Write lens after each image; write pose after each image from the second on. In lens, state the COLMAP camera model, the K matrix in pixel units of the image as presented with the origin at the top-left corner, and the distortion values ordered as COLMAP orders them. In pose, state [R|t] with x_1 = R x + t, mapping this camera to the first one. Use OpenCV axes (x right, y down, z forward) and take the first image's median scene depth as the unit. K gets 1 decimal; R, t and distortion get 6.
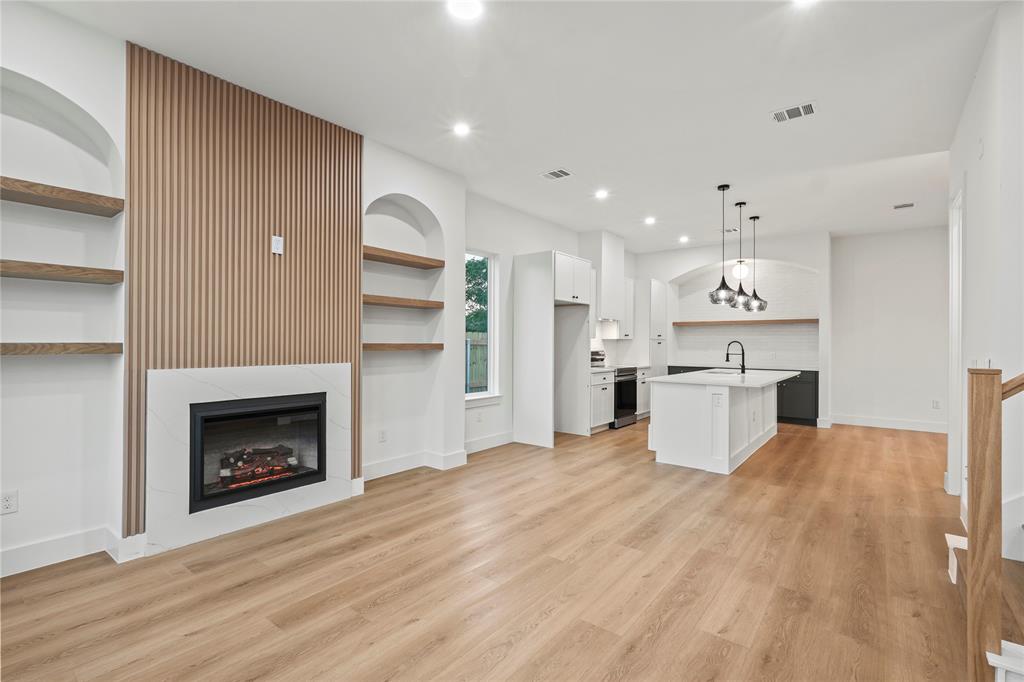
lens RADIAL K [[471.6, 0, 504.1], [0, 471.6, 341.2], [0, 0, 1]] dist [-0.001565, 0.000923]
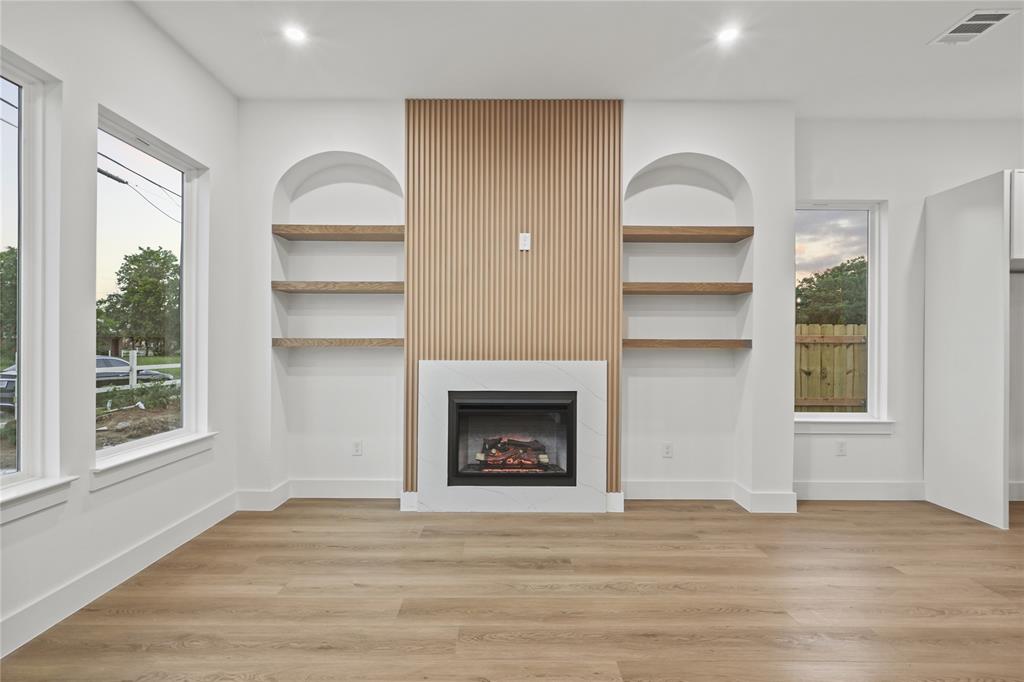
lens RADIAL K [[471.6, 0, 506.4], [0, 471.6, 345.1], [0, 0, 1]] dist [-0.001565, 0.000923]
pose [[0.623059, 0.000066, -0.782175, 0.244140], [0.001129, 0.999999, 0.000983, 0.014583], [0.782174, -0.001495, 0.623058, 0.289939]]
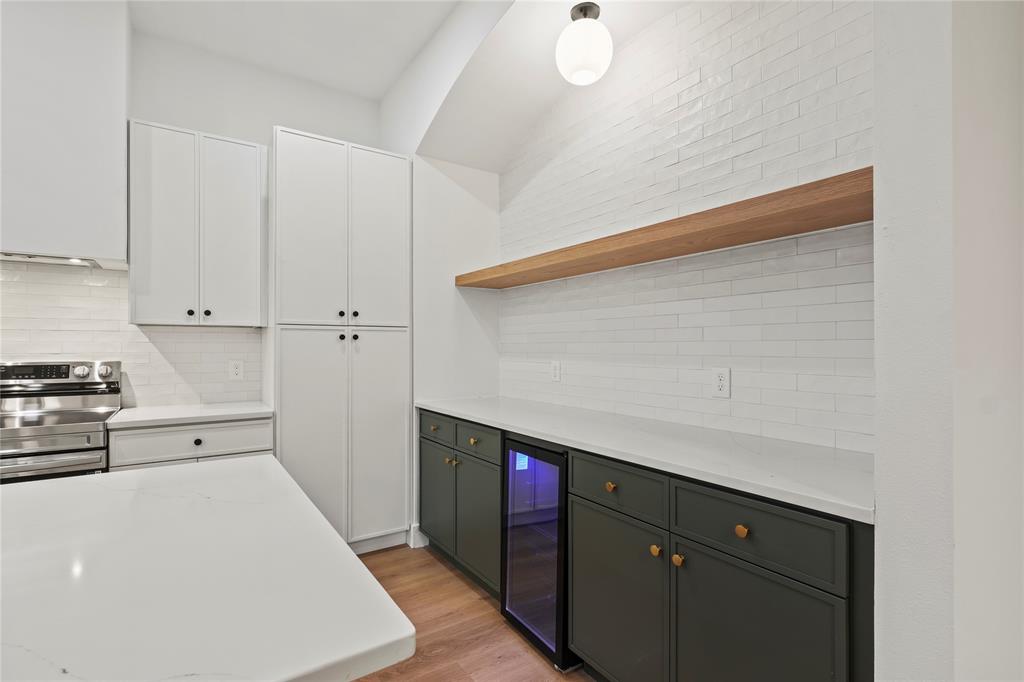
lens RADIAL K [[471.6, 0, 516.3], [0, 471.6, 346.0], [0, 0, 1]] dist [-0.001565, 0.000923]
pose [[0.957852, -0.009360, -0.287109, 1.105492], [0.008216, 0.999953, -0.005188, 0.026223], [0.287144, 0.002610, 0.957884, 1.530341]]
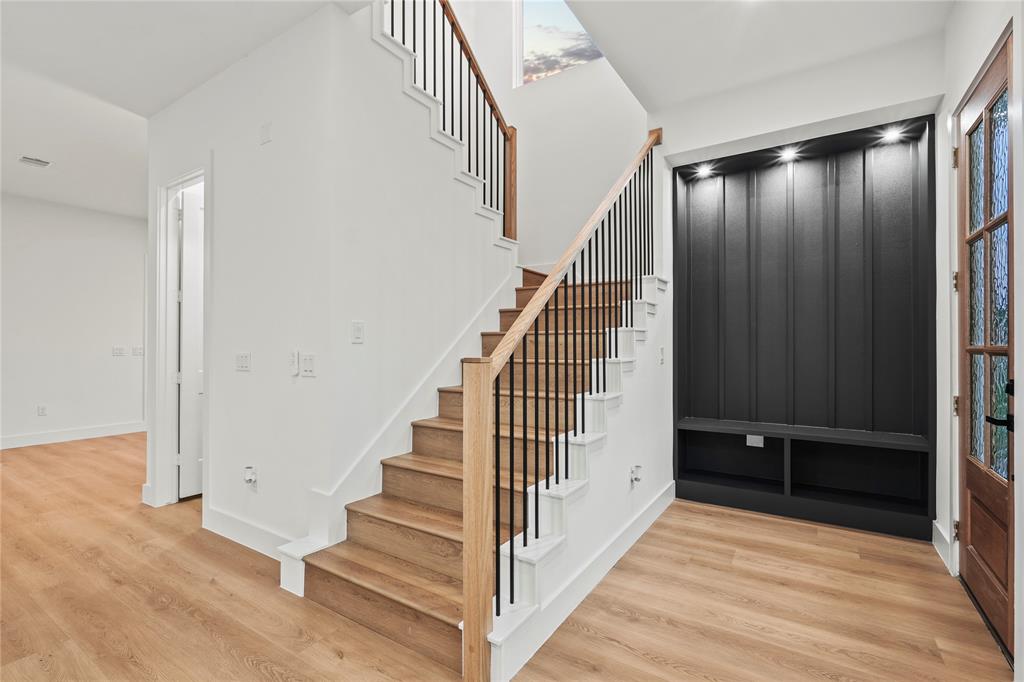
lens RADIAL K [[471.6, 0, 503.8], [0, 471.6, 343.2], [0, 0, 1]] dist [-0.001565, 0.000923]
pose [[-0.090536, -0.002771, 0.995889, 0.003336], [-0.006425, 0.999977, 0.002199, 0.009543], [-0.995872, -0.006200, -0.090552, 0.434873]]
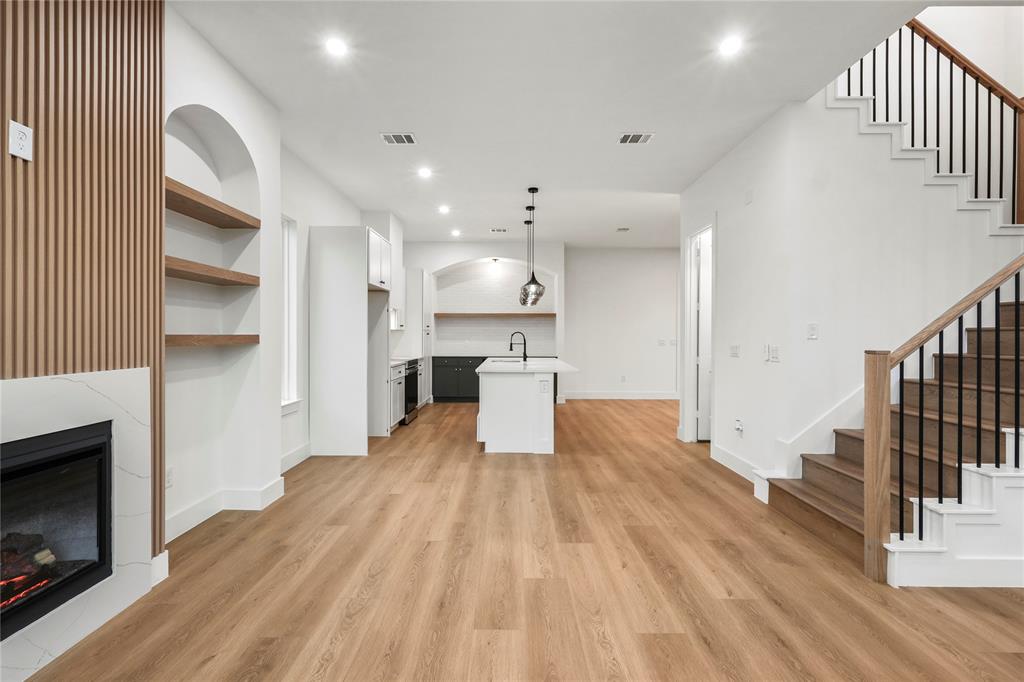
lens RADIAL K [[471.6, 0, 507.9], [0, 471.6, 335.2], [0, 0, 1]] dist [-0.001565, 0.000923]
pose [[0.785035, -0.003388, 0.619442, -0.327947], [-0.000947, 0.999977, 0.006669, 0.000564], [-0.619451, -0.005822, 0.785014, 0.235796]]
